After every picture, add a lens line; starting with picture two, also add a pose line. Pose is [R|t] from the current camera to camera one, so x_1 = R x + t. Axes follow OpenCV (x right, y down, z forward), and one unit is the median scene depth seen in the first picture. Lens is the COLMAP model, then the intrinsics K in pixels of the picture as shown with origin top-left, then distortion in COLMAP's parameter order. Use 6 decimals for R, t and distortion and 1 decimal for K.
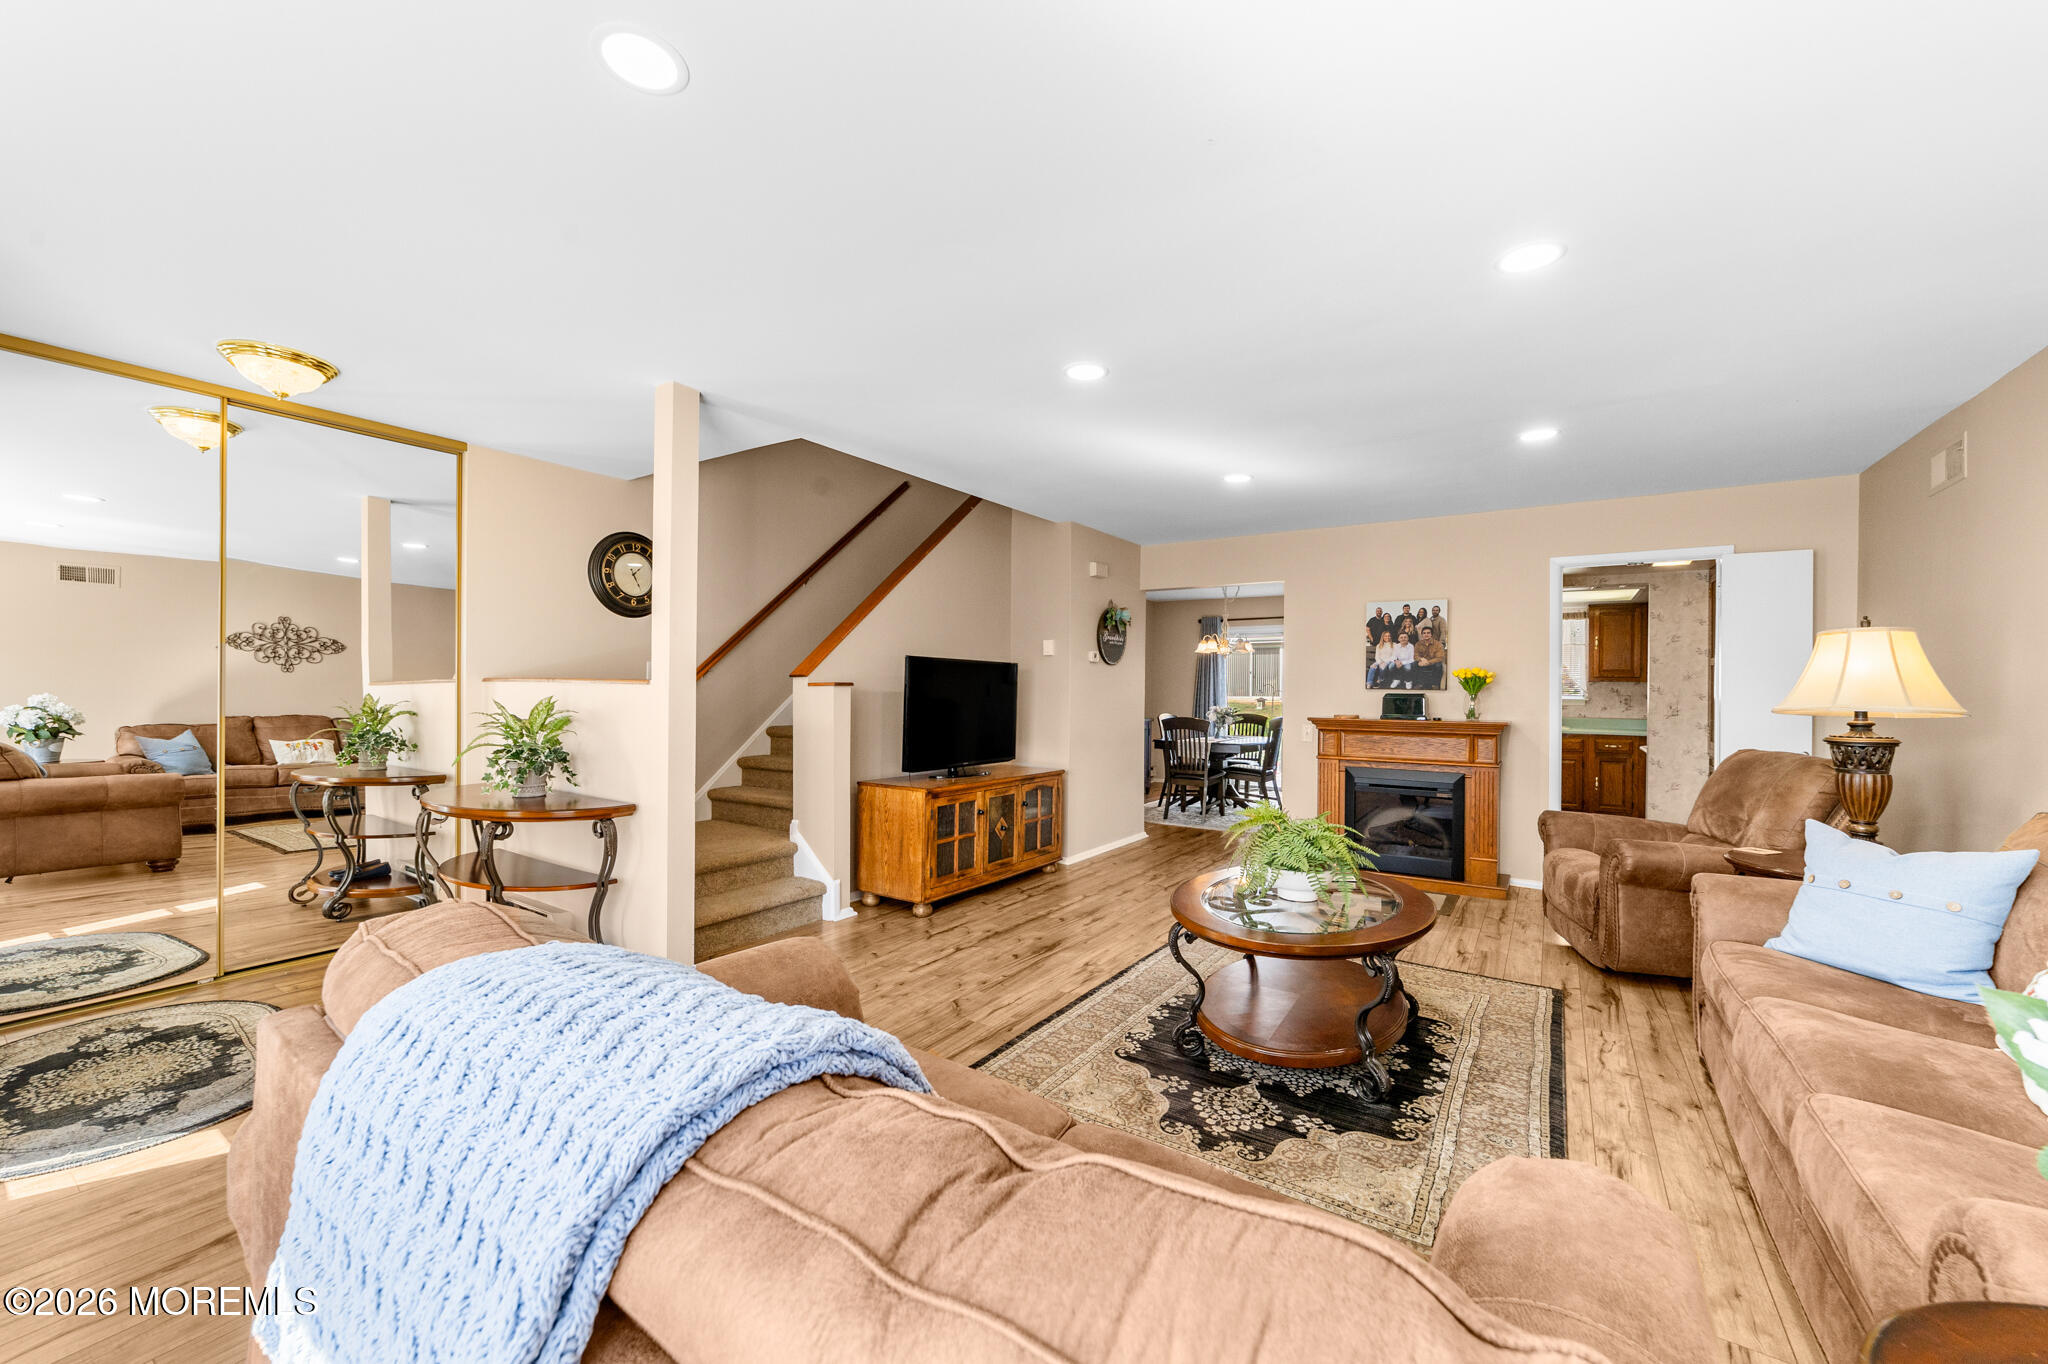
lens RADIAL K [[792.0, 0, 1040.9], [0, 792.0, 689.2], [0, 0, 1]] dist [-0.011276, 0.004650]
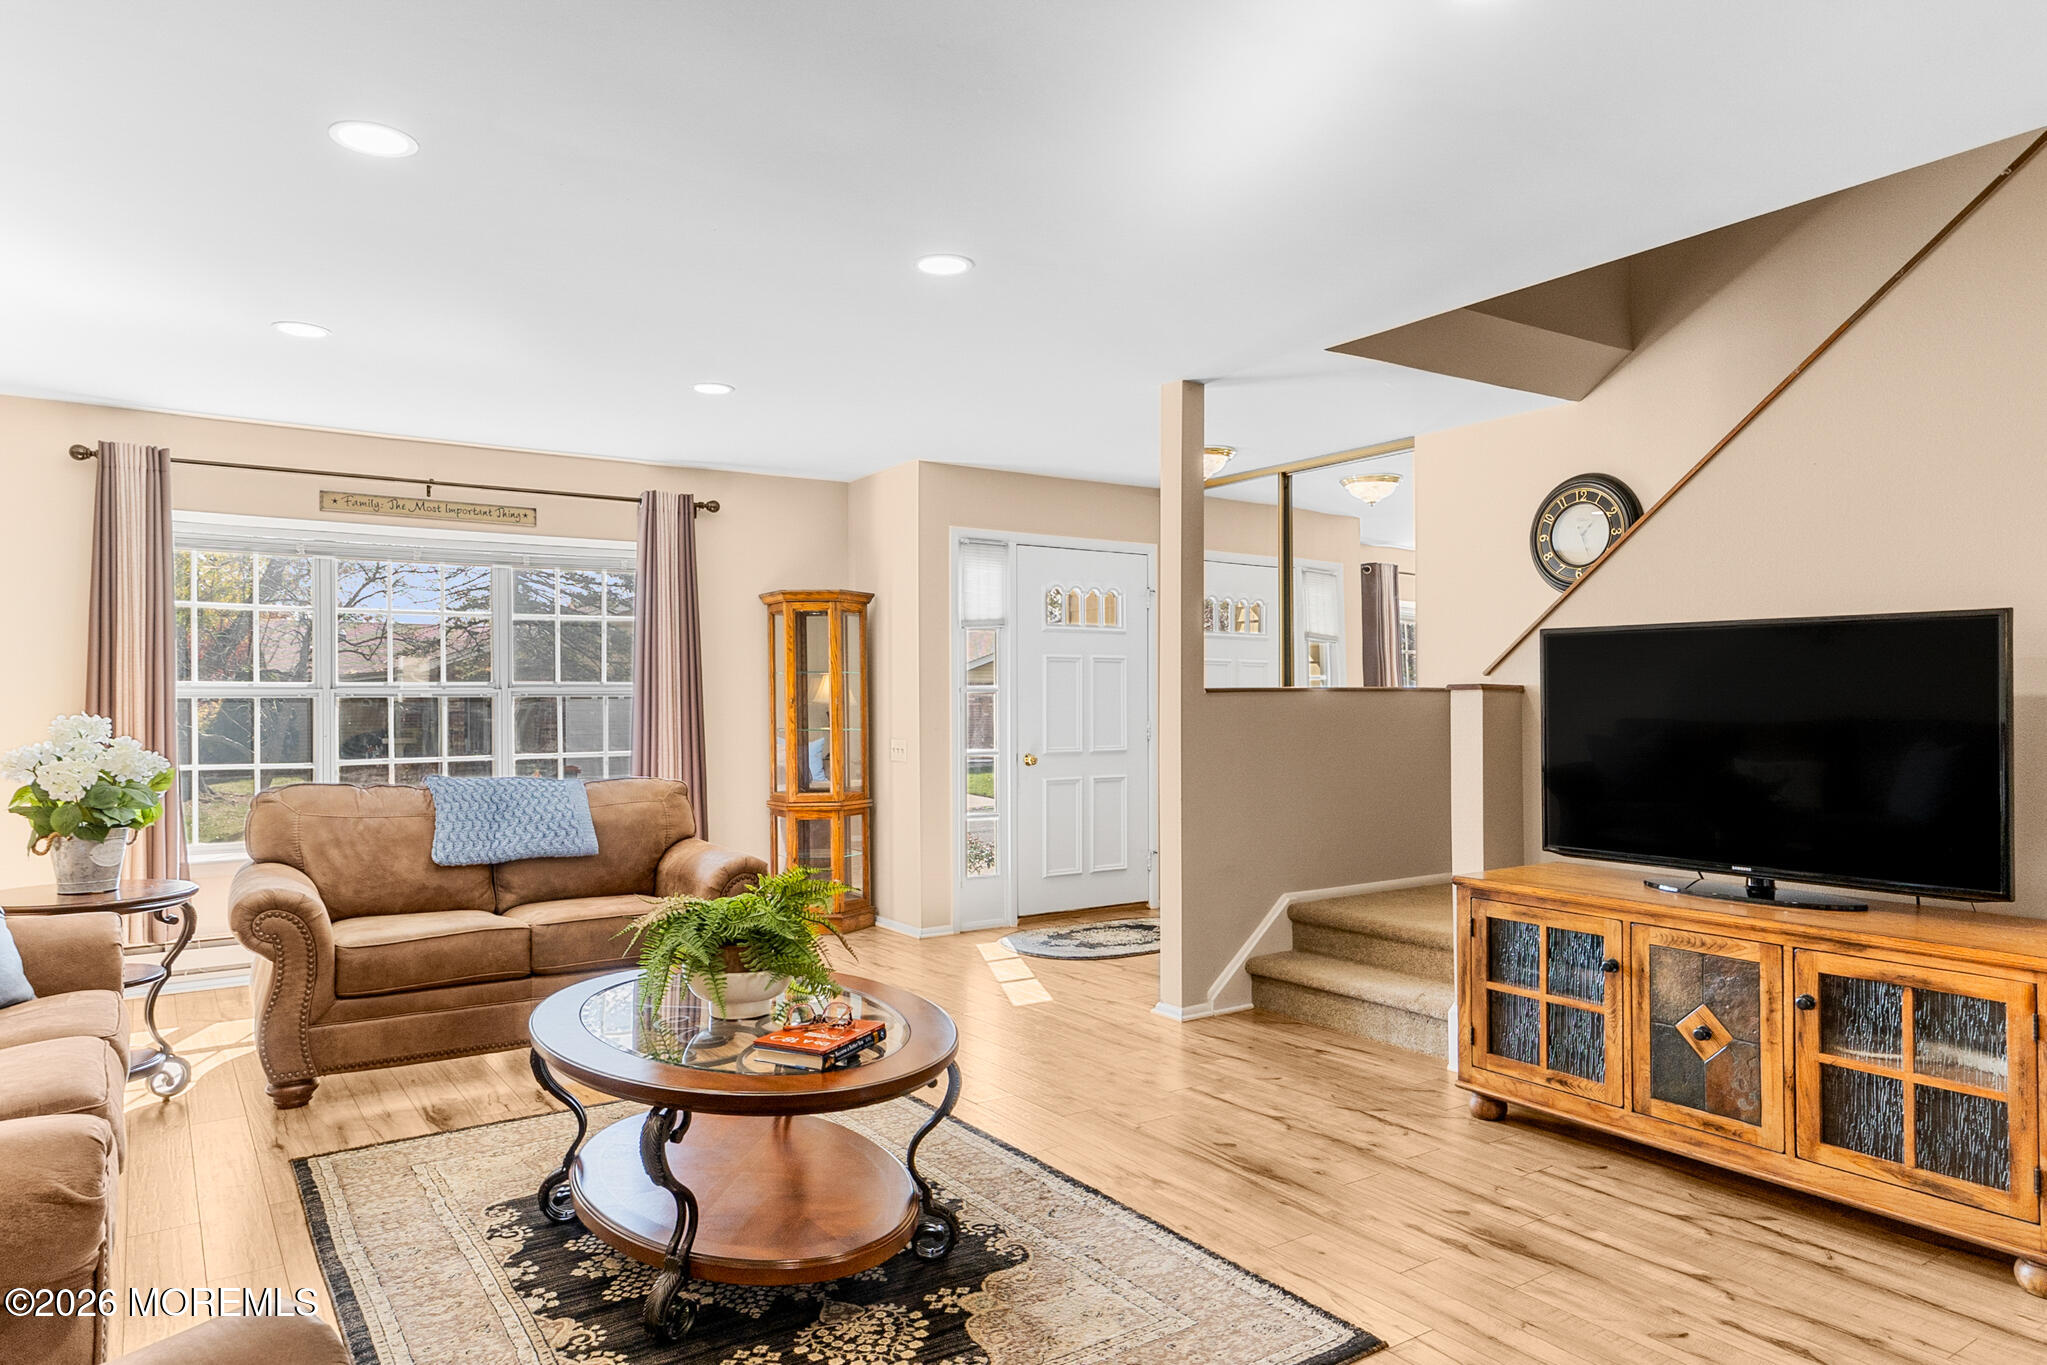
lens RADIAL K [[1279.4, 0, 1016.9], [0, 1279.4, 692.4], [0, 0, 1]] dist [0.008893, 0.005070]
pose [[-0.384393, -0.014052, -0.923063, 0.944112], [0.001232, 0.999875, -0.015734, 0.015350], [0.923169, -0.007186, -0.384328, 1.262388]]
